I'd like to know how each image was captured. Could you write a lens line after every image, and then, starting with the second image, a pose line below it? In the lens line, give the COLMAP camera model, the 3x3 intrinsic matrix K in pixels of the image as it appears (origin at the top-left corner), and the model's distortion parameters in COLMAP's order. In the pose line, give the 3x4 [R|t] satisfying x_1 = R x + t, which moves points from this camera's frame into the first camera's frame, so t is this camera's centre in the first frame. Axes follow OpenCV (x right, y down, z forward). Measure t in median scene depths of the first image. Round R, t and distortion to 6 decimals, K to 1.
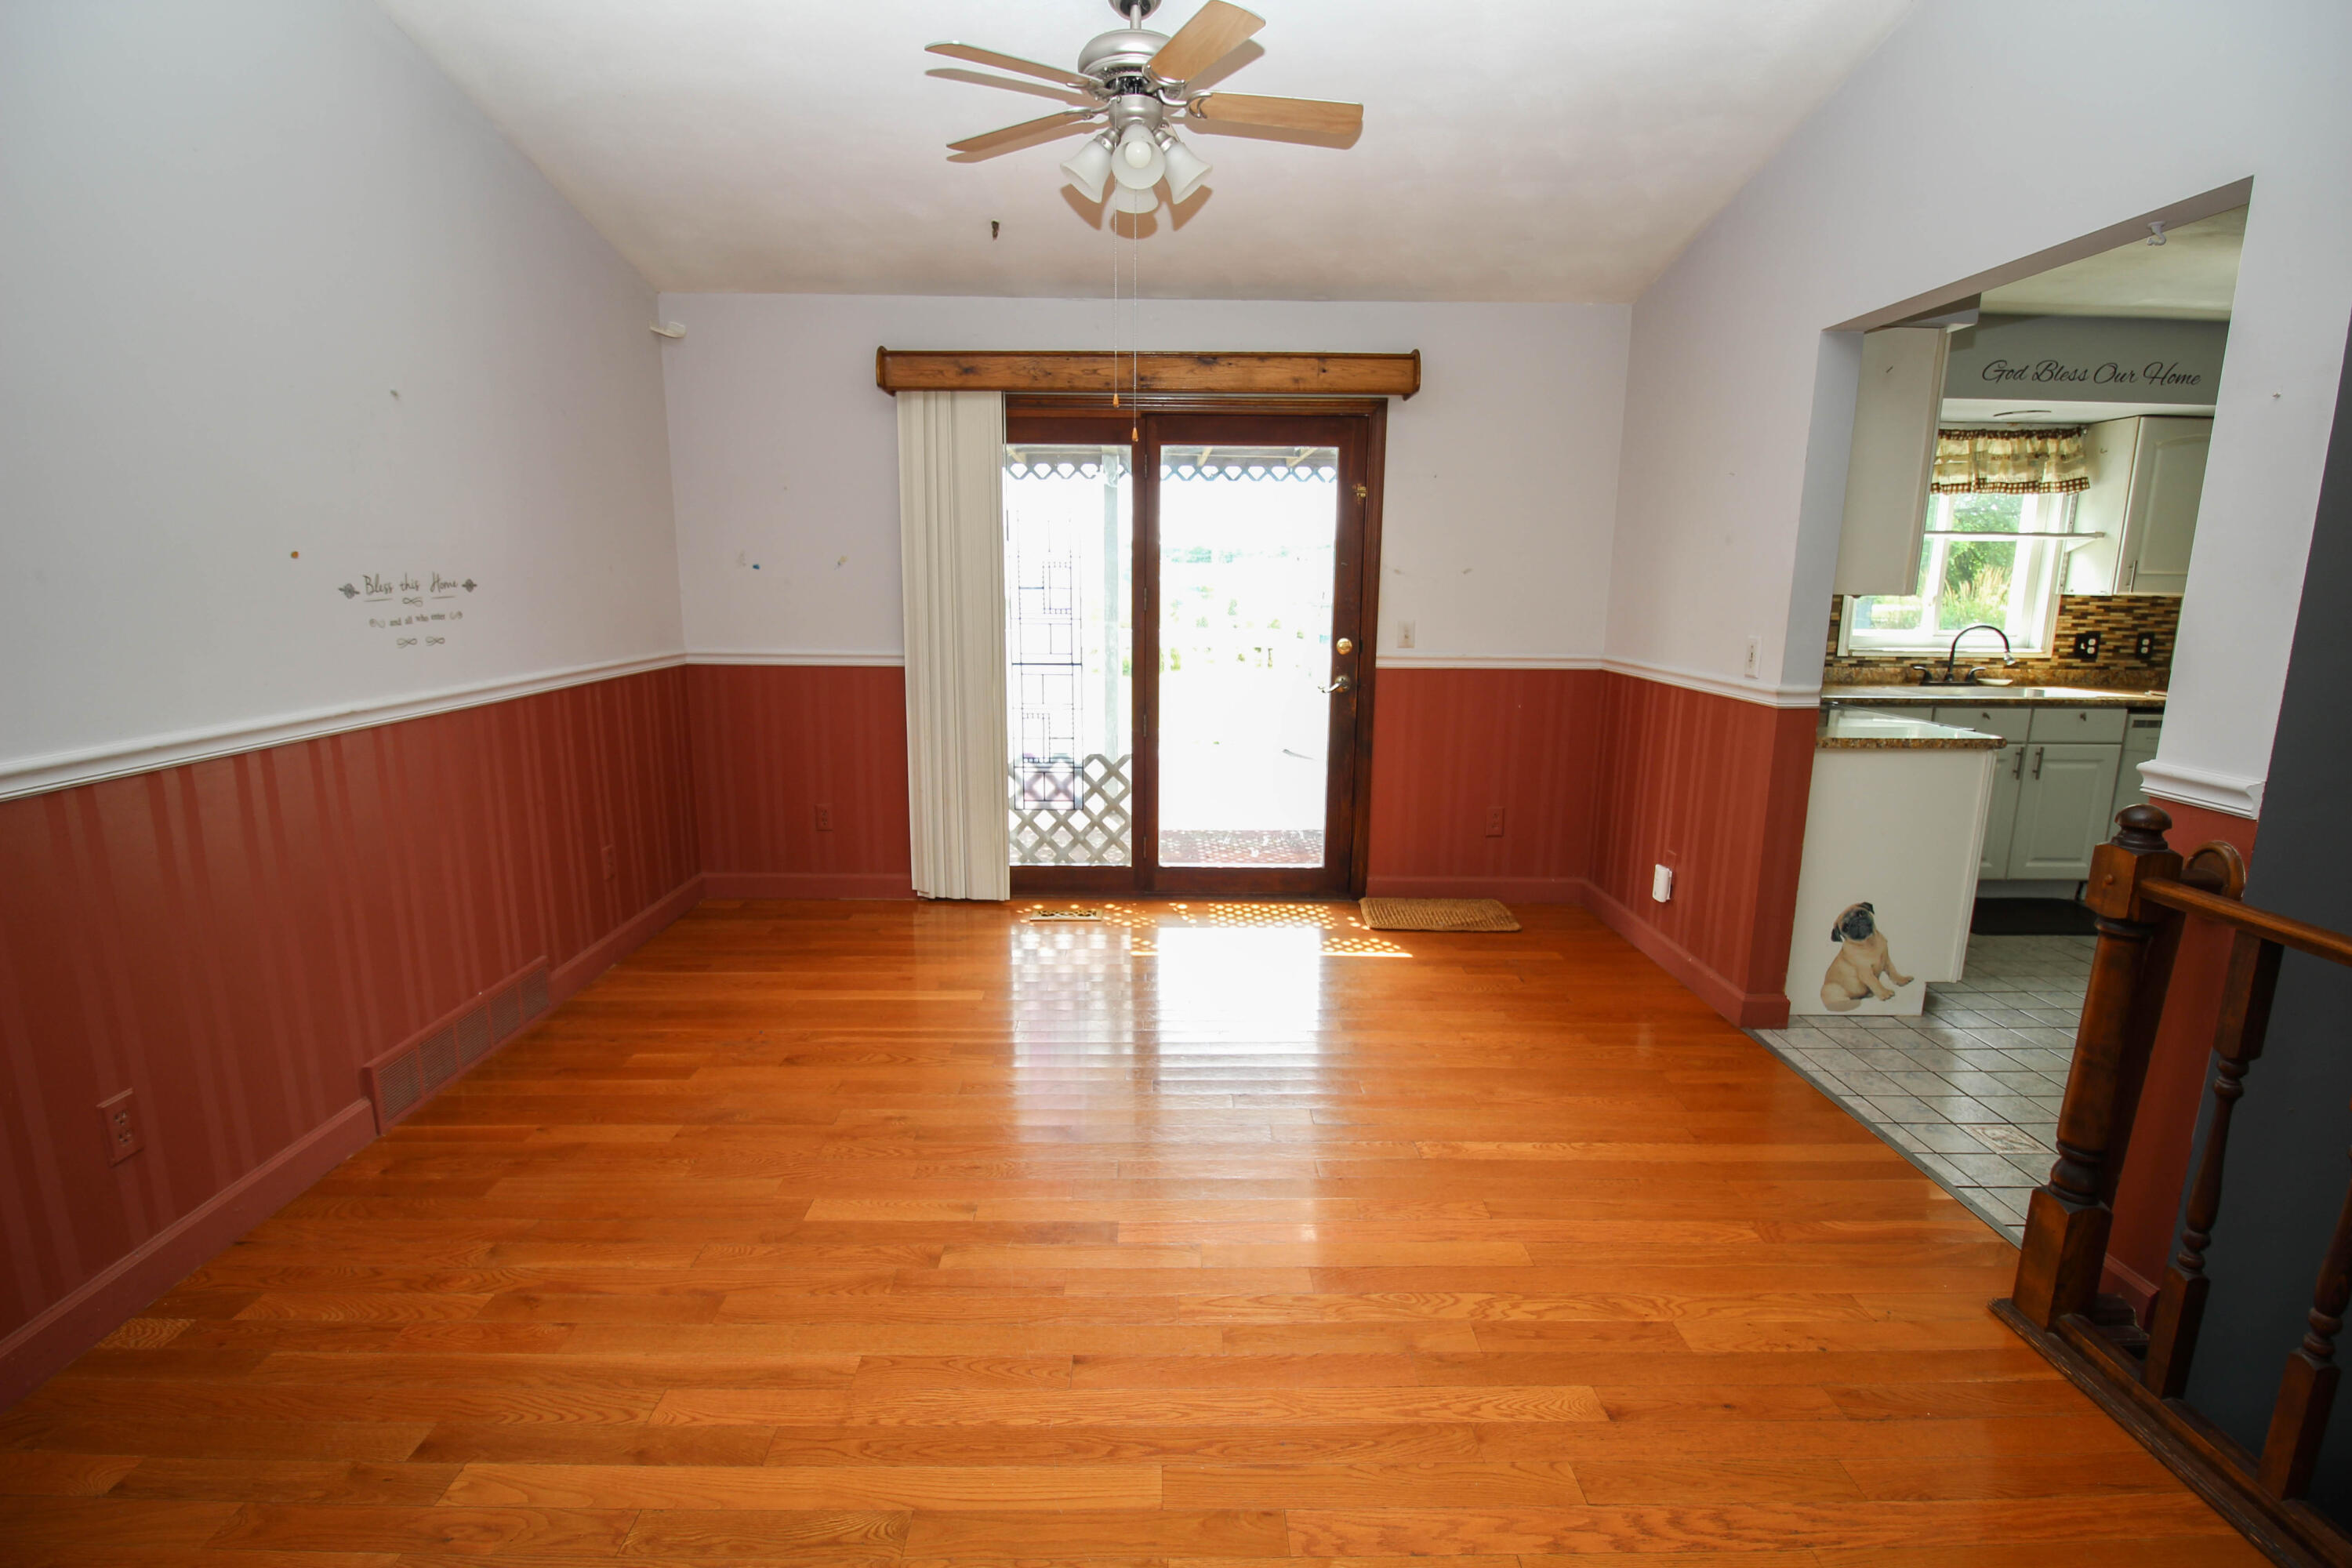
lens RADIAL K [[1090.3, 0, 1170.6], [0, 1090.3, 784.8], [0, 0, 1]] dist [-0.021342, -0.001571]
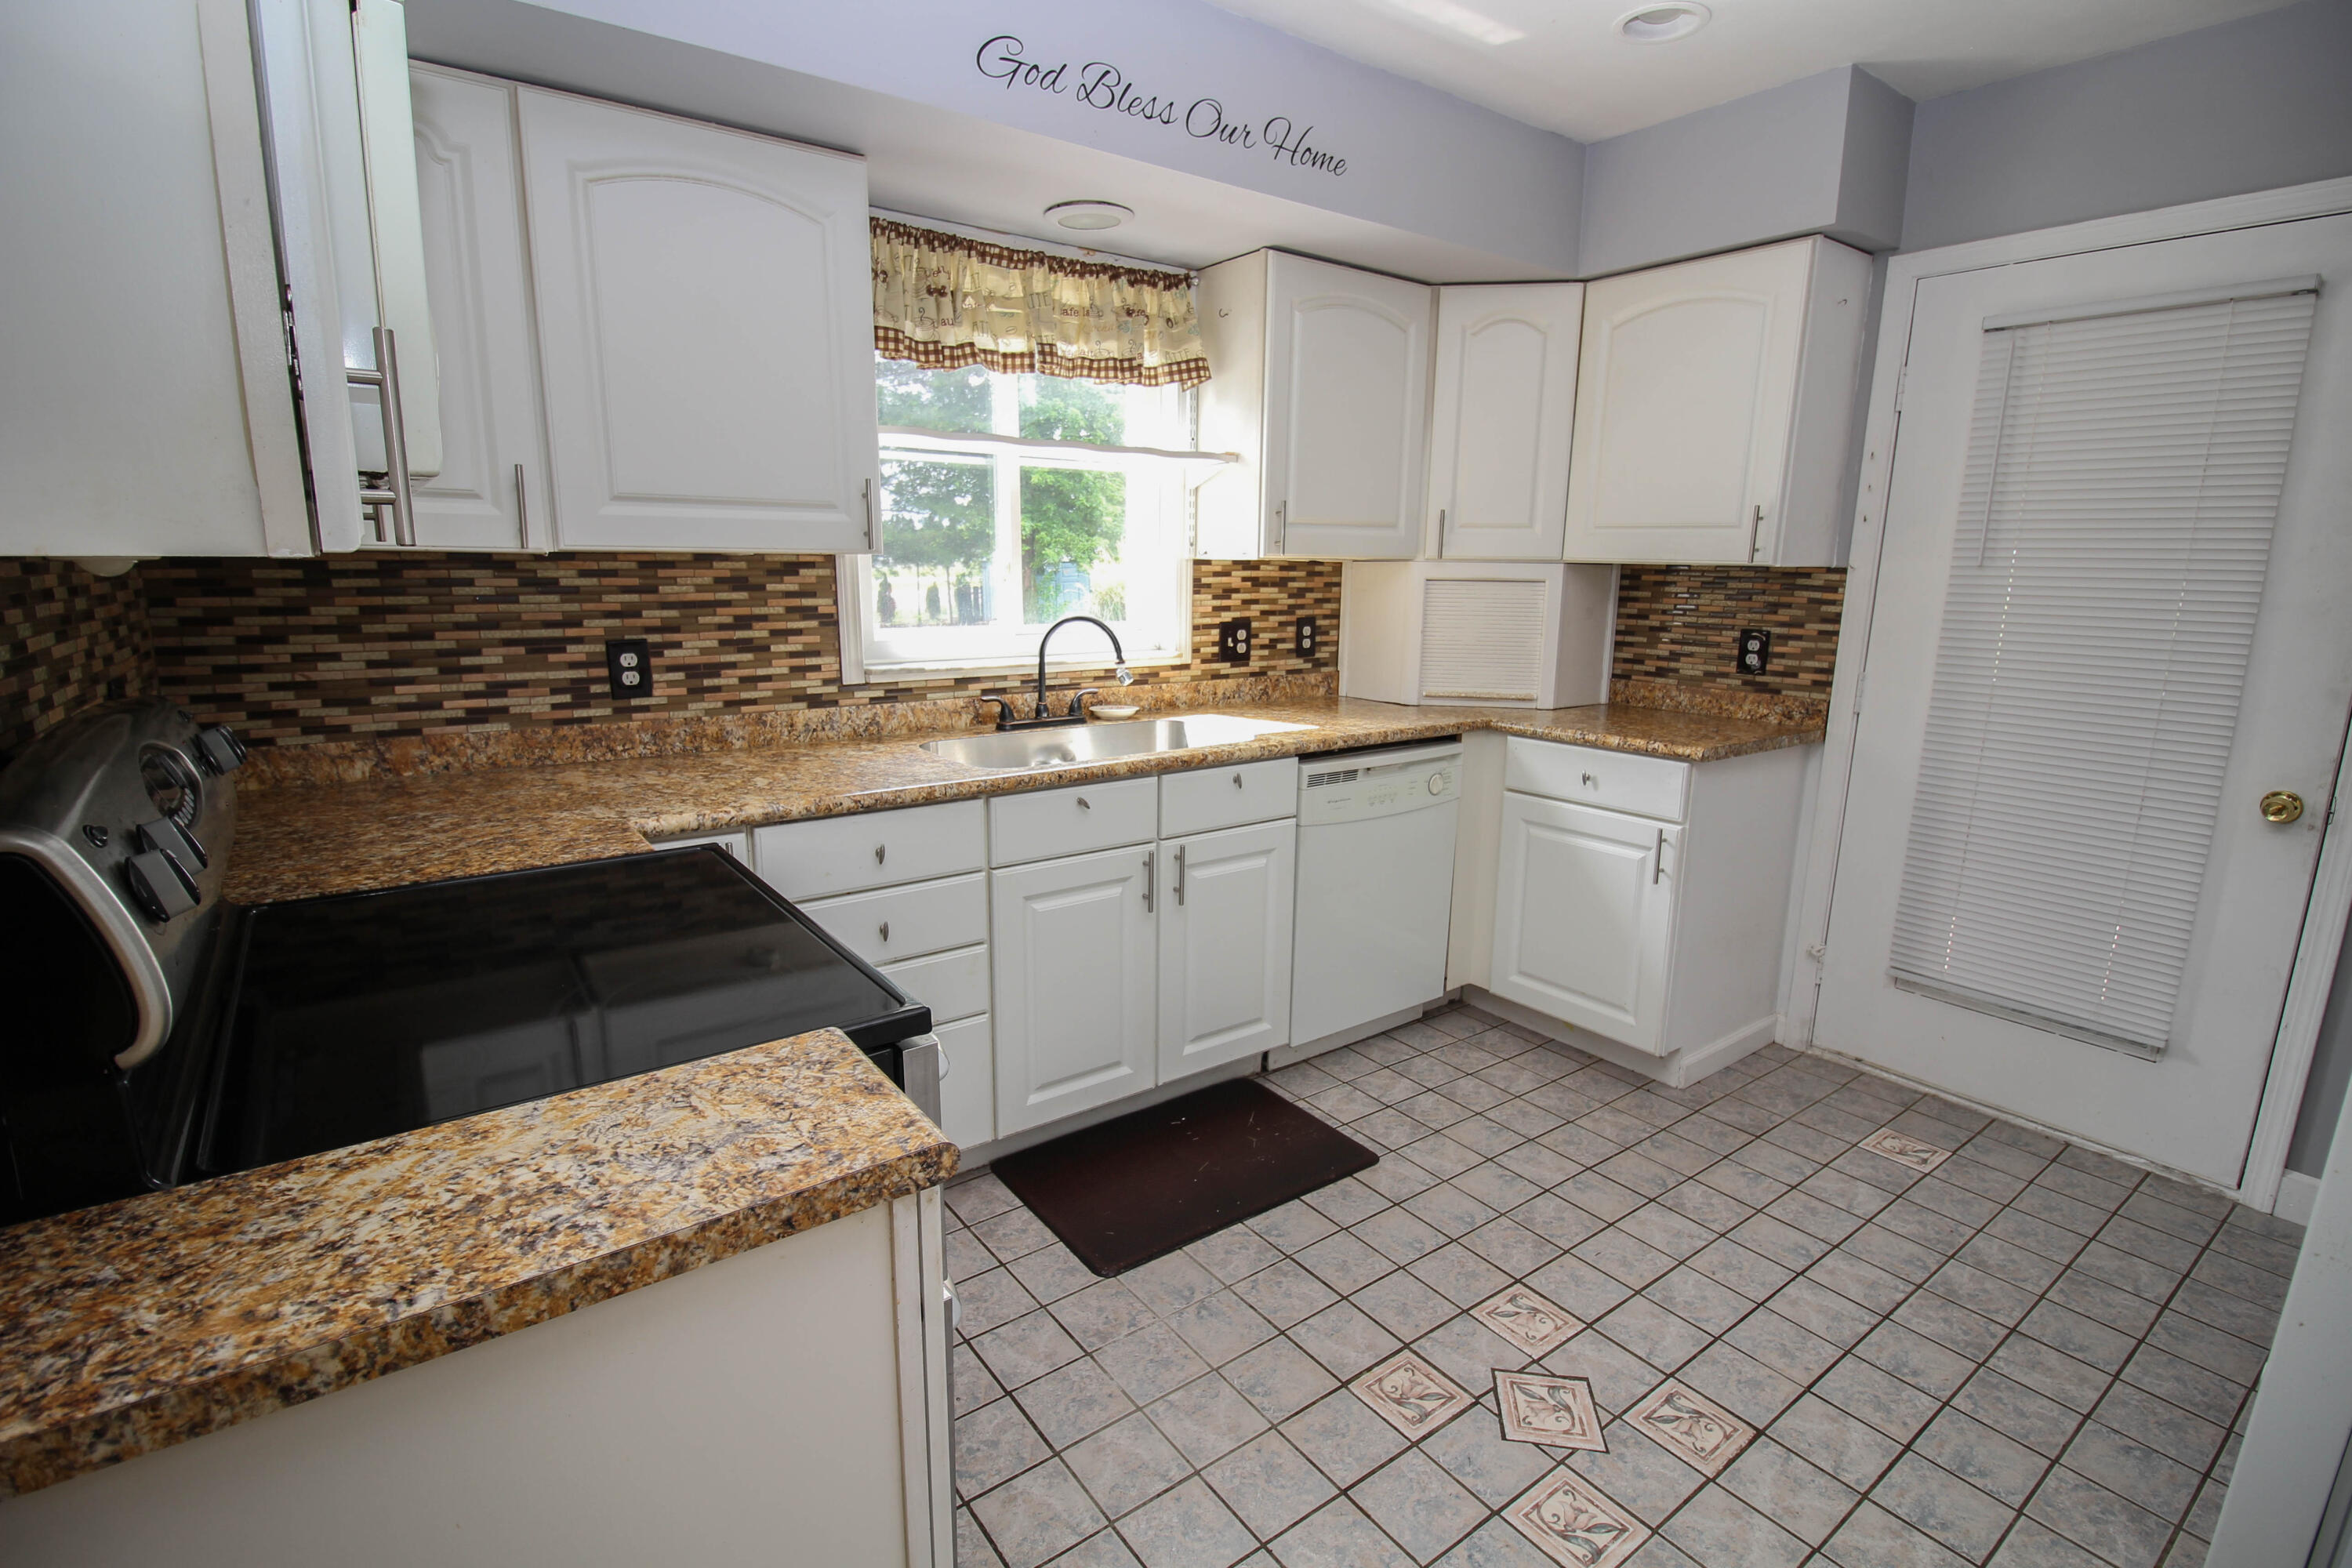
lens RADIAL K [[1090.3, 0, 1170.8], [0, 1090.3, 784.8], [0, 0, 1]] dist [-0.021342, -0.001571]
pose [[0.809802, -0.118843, 0.574541, 0.451932], [0.107729, 0.992739, 0.053505, -0.085300], [-0.576729, 0.018566, 0.816725, 0.507223]]
